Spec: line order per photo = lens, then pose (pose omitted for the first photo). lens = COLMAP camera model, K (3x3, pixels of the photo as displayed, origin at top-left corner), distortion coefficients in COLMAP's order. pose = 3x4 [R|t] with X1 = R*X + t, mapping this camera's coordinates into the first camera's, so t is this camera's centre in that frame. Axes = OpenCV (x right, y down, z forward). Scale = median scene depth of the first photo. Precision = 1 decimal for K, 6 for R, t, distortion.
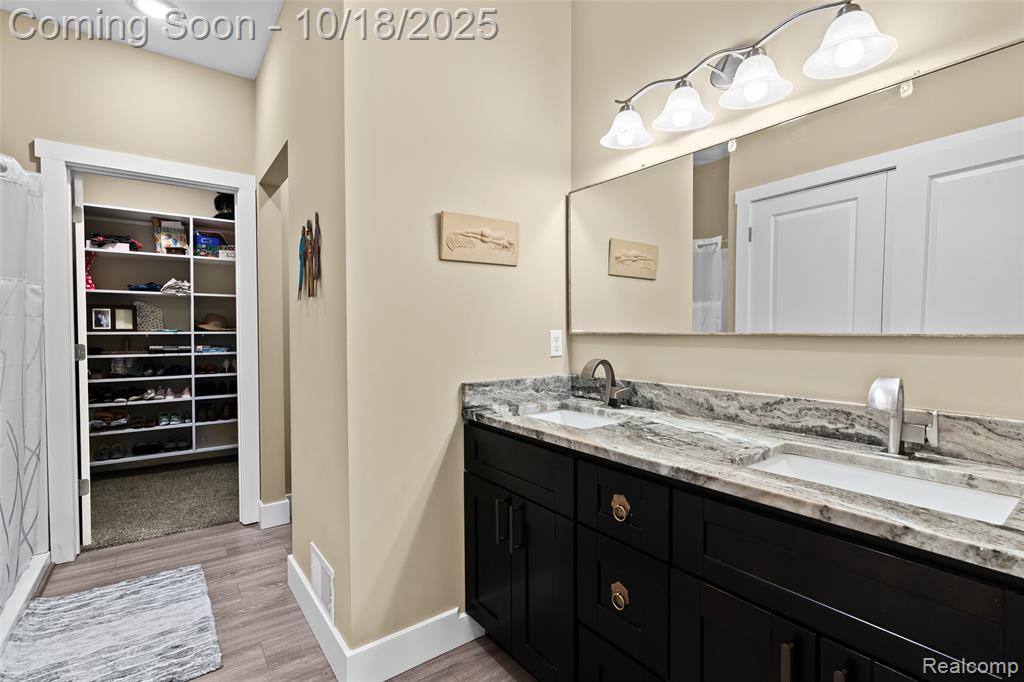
lens RADIAL K [[465.4, 0, 507.7], [0, 465.4, 342.3], [0, 0, 1]] dist [-0.012836, 0.005331]
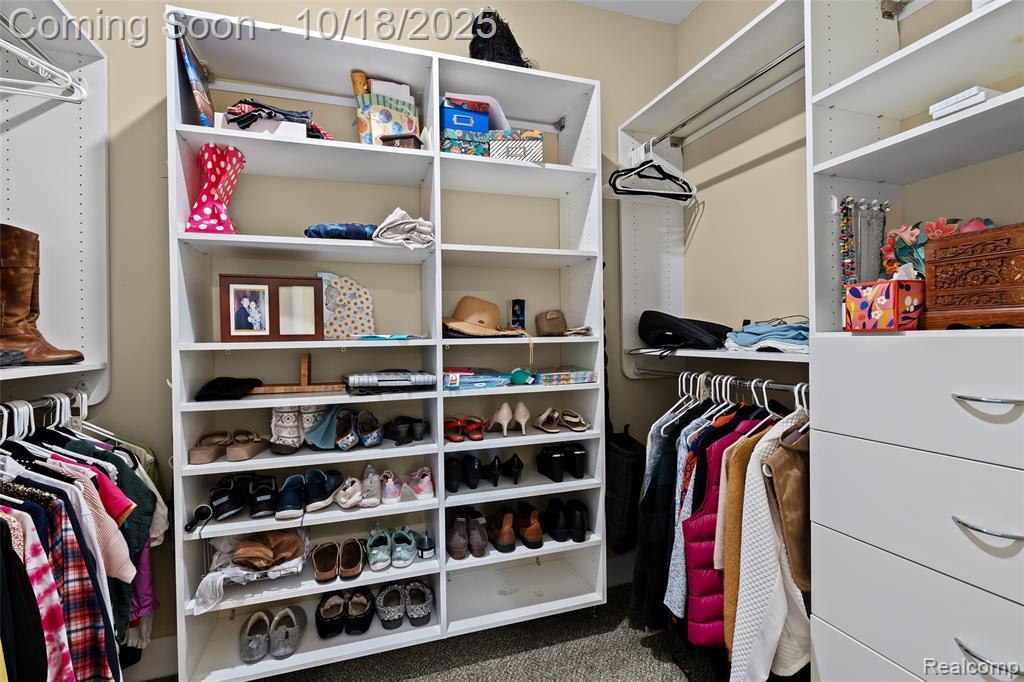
lens RADIAL K [[465.4, 0, 513.5], [0, 465.4, 344.6], [0, 0, 1]] dist [-0.012836, 0.005331]
pose [[0.948337, -0.007803, -0.317168, -0.504303], [0.006852, 0.999968, -0.004111, -0.016200], [0.317190, 0.001726, 0.948360, 0.654263]]
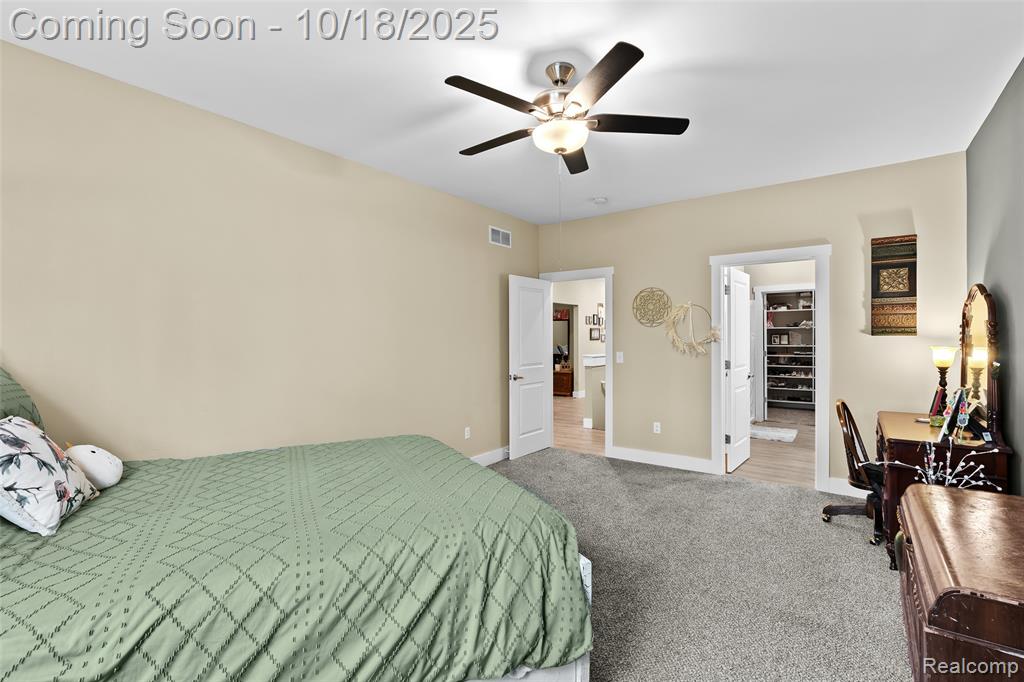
lens RADIAL K [[465.4, 0, 509.9], [0, 465.4, 344.5], [0, 0, 1]] dist [-0.012836, 0.005331]
pose [[0.278857, 0.000384, -0.960333, 0.959377], [-0.019170, 0.999803, -0.005166, 0.011338], [0.960141, 0.019850, 0.278809, -0.908334]]
